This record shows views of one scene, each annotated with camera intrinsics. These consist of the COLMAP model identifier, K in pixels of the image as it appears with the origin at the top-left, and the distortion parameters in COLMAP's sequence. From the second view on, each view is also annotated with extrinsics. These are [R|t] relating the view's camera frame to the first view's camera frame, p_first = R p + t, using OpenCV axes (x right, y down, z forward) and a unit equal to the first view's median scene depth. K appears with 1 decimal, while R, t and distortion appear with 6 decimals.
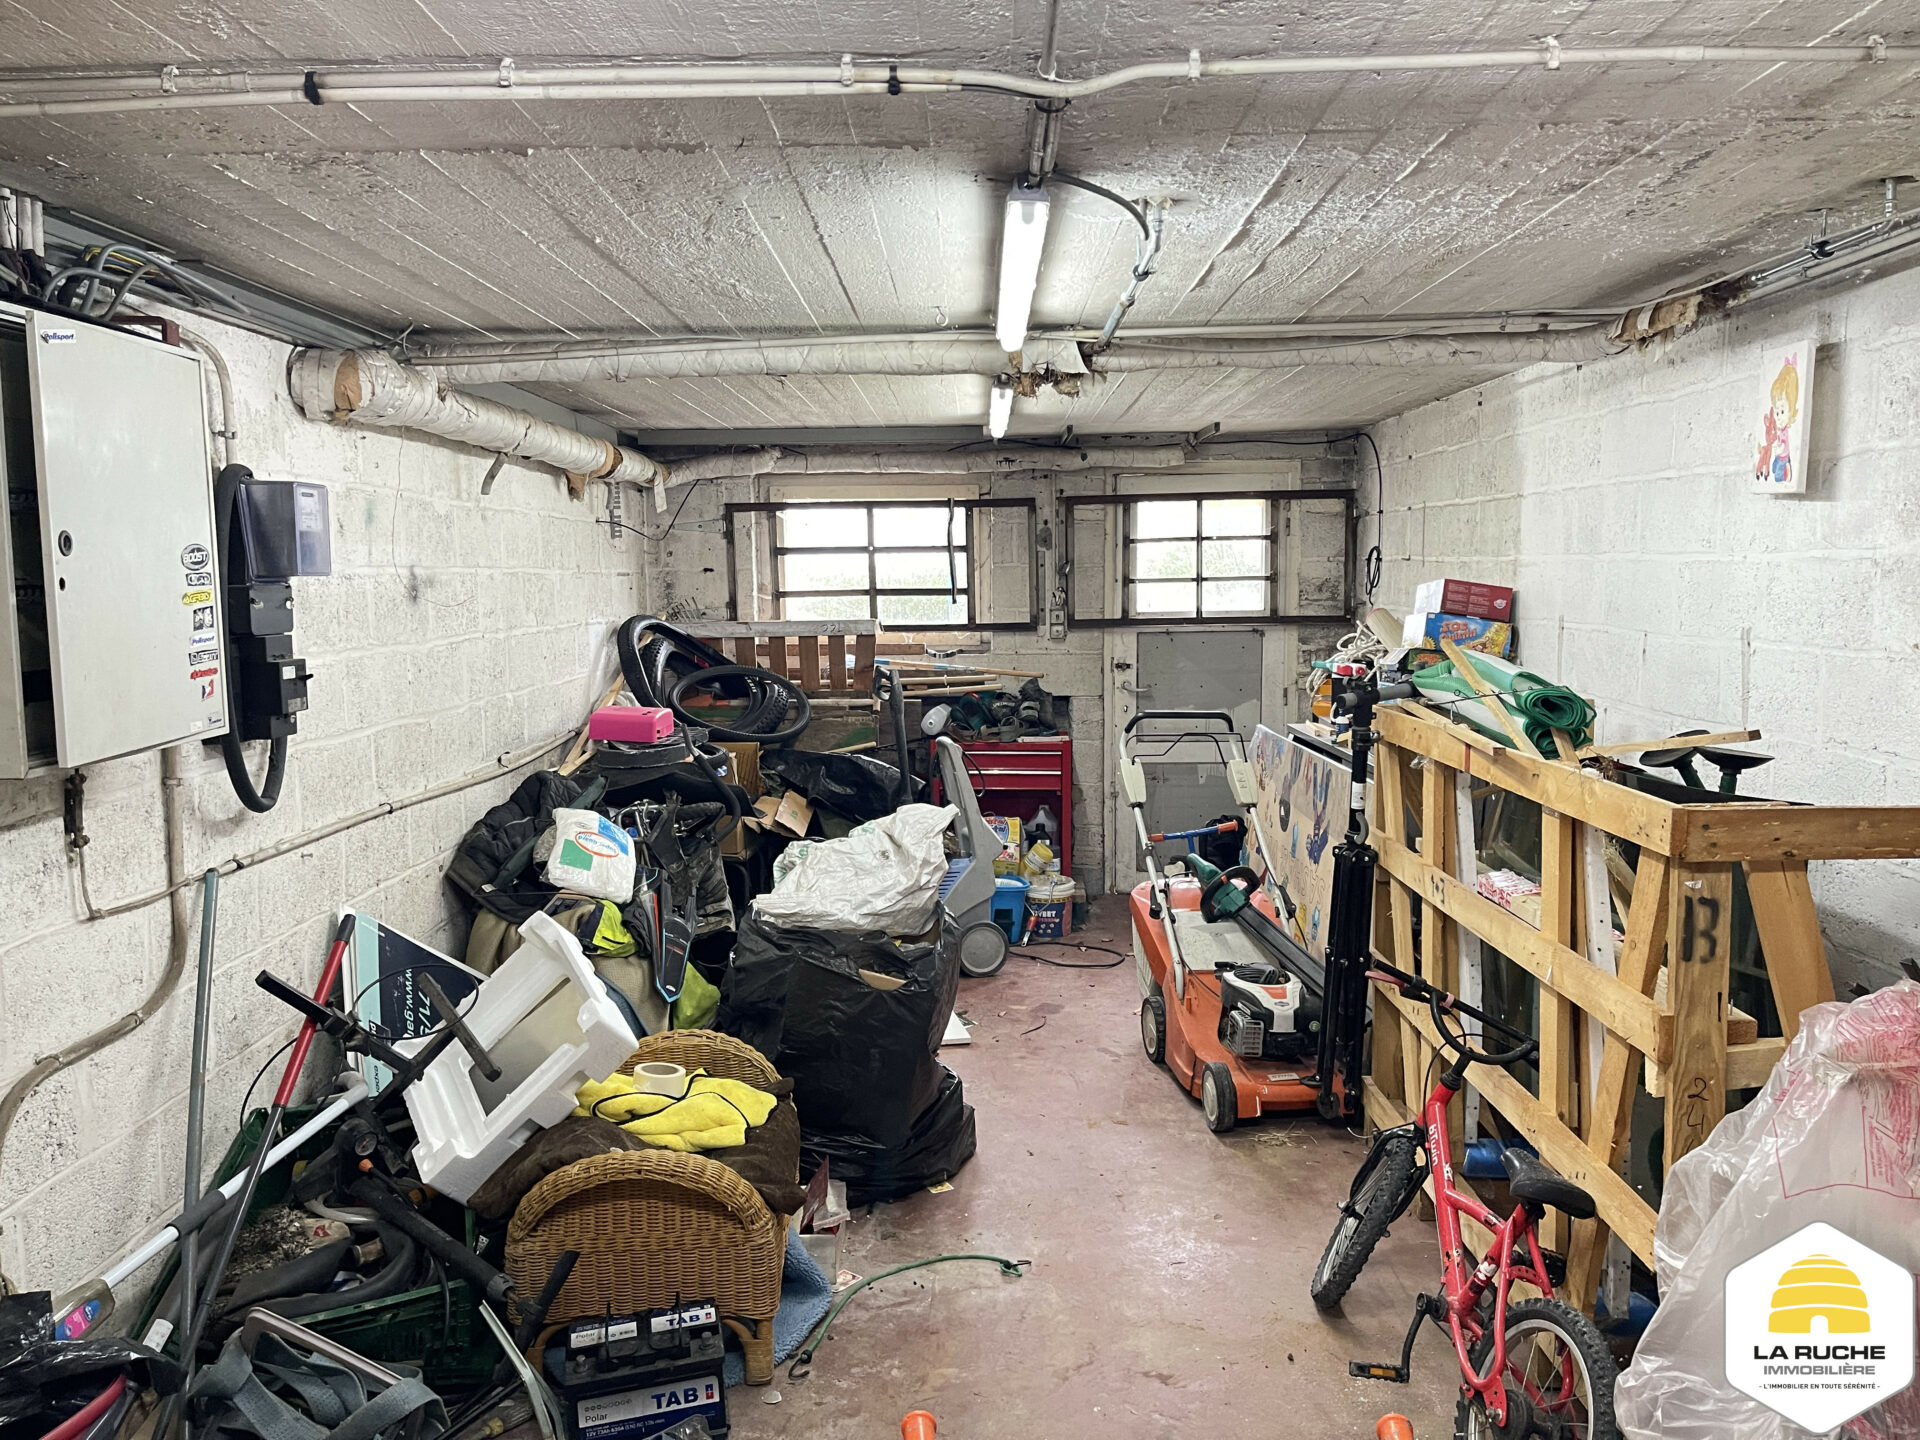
lens RADIAL K [[1452.5, 0, 959.9], [0, 1452.5, 719.0], [0, 0, 1]] dist [0.002132, 0.000564]
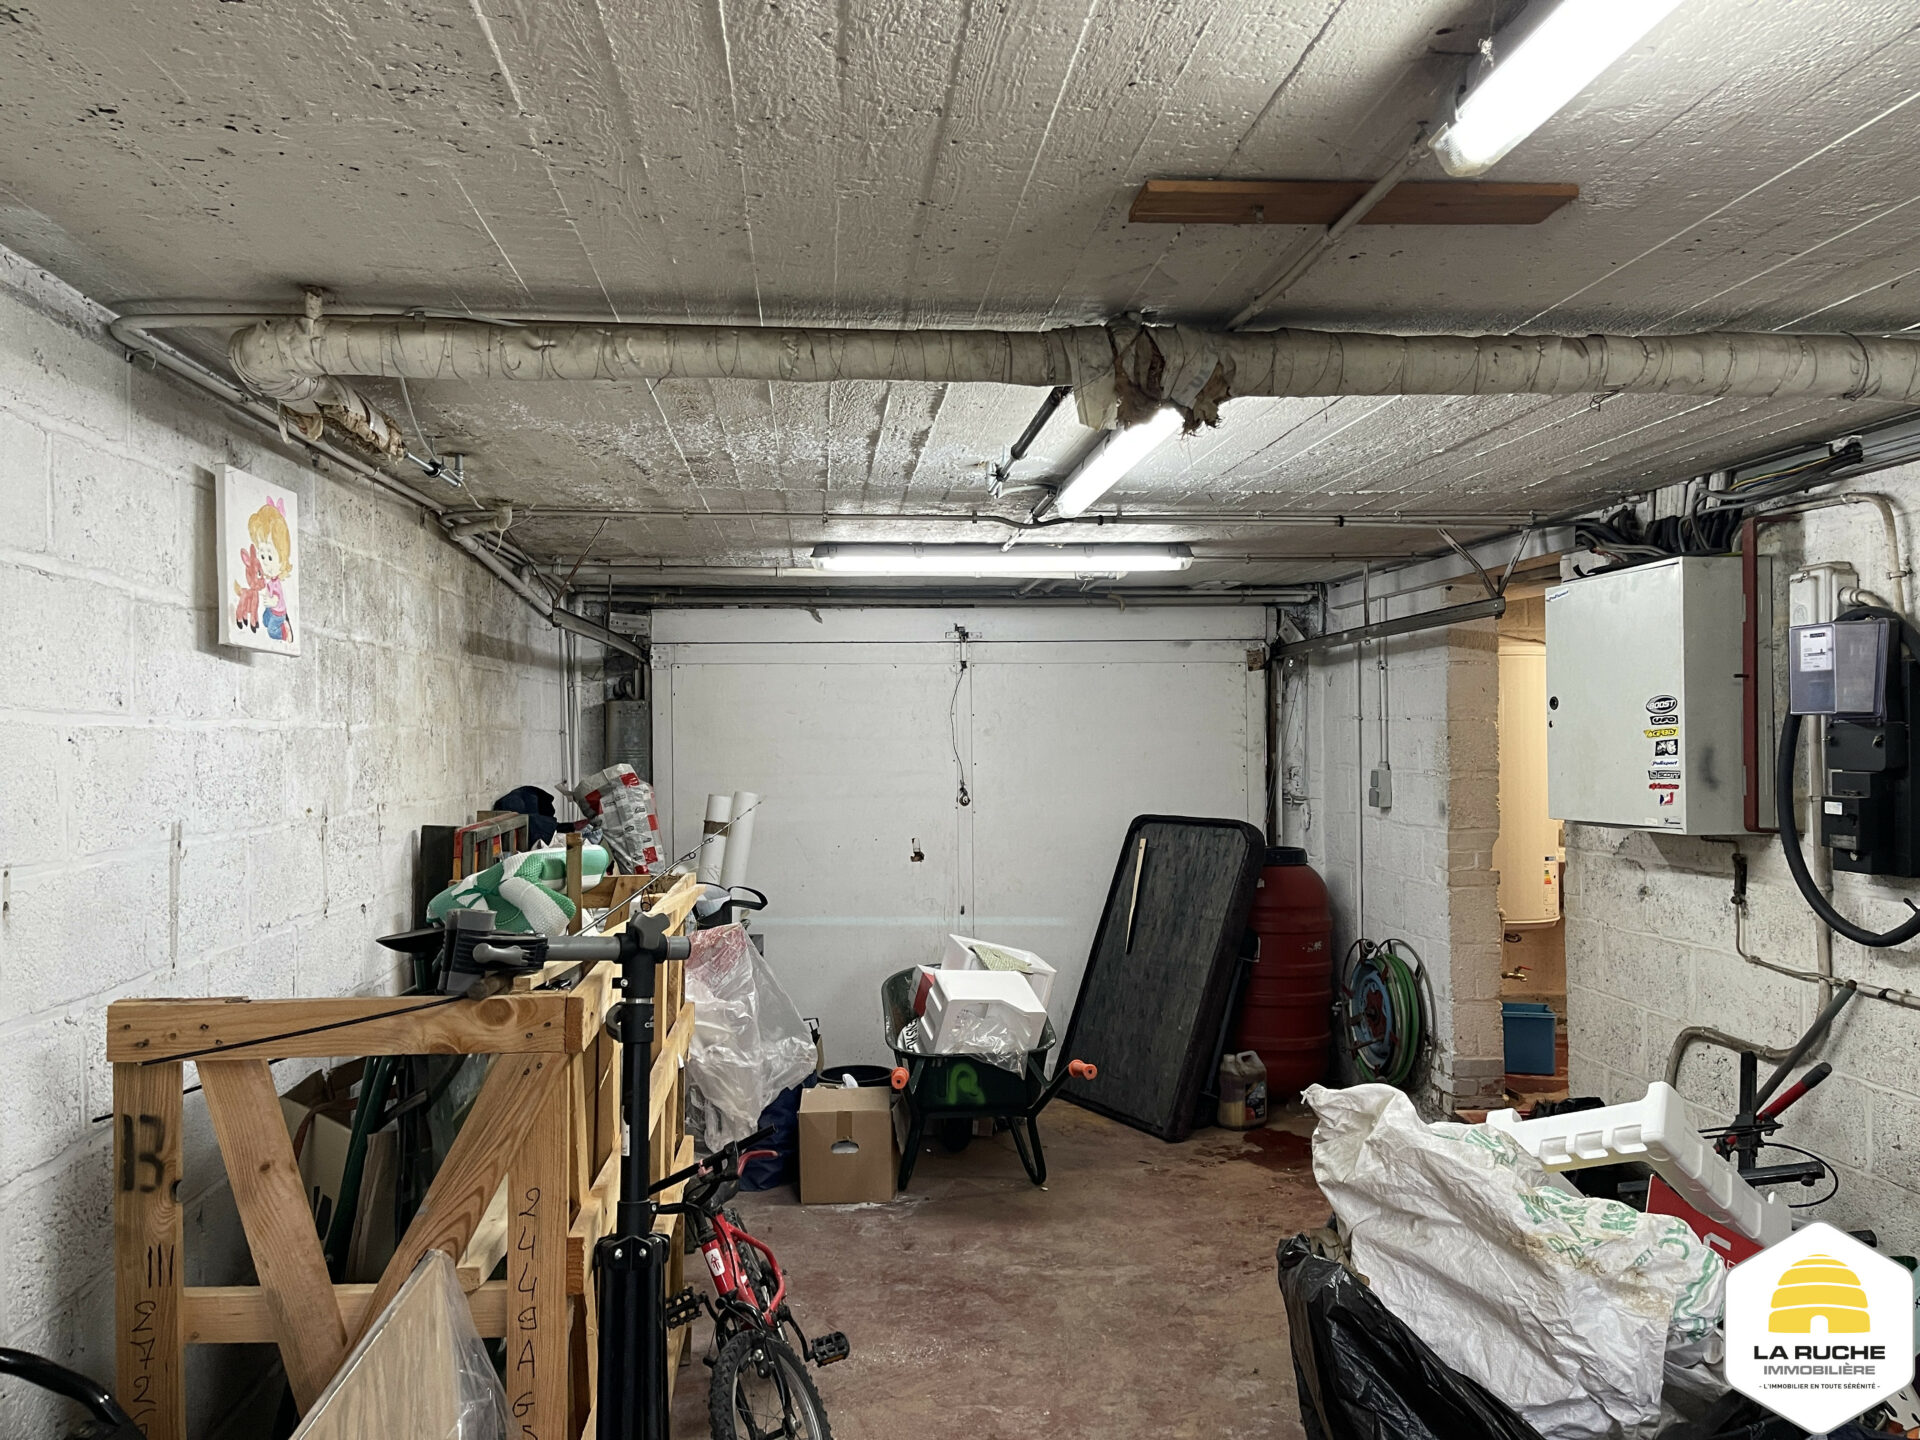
lens RADIAL K [[1452.5, 0, 958.7], [0, 1452.5, 722.3], [0, 0, 1]] dist [0.002132, 0.000564]
pose [[-0.993180, 0.020627, -0.114753, 0.264731], [0.010136, 0.995775, 0.091264, -0.190393], [0.116150, 0.089478, -0.989193, 1.921358]]
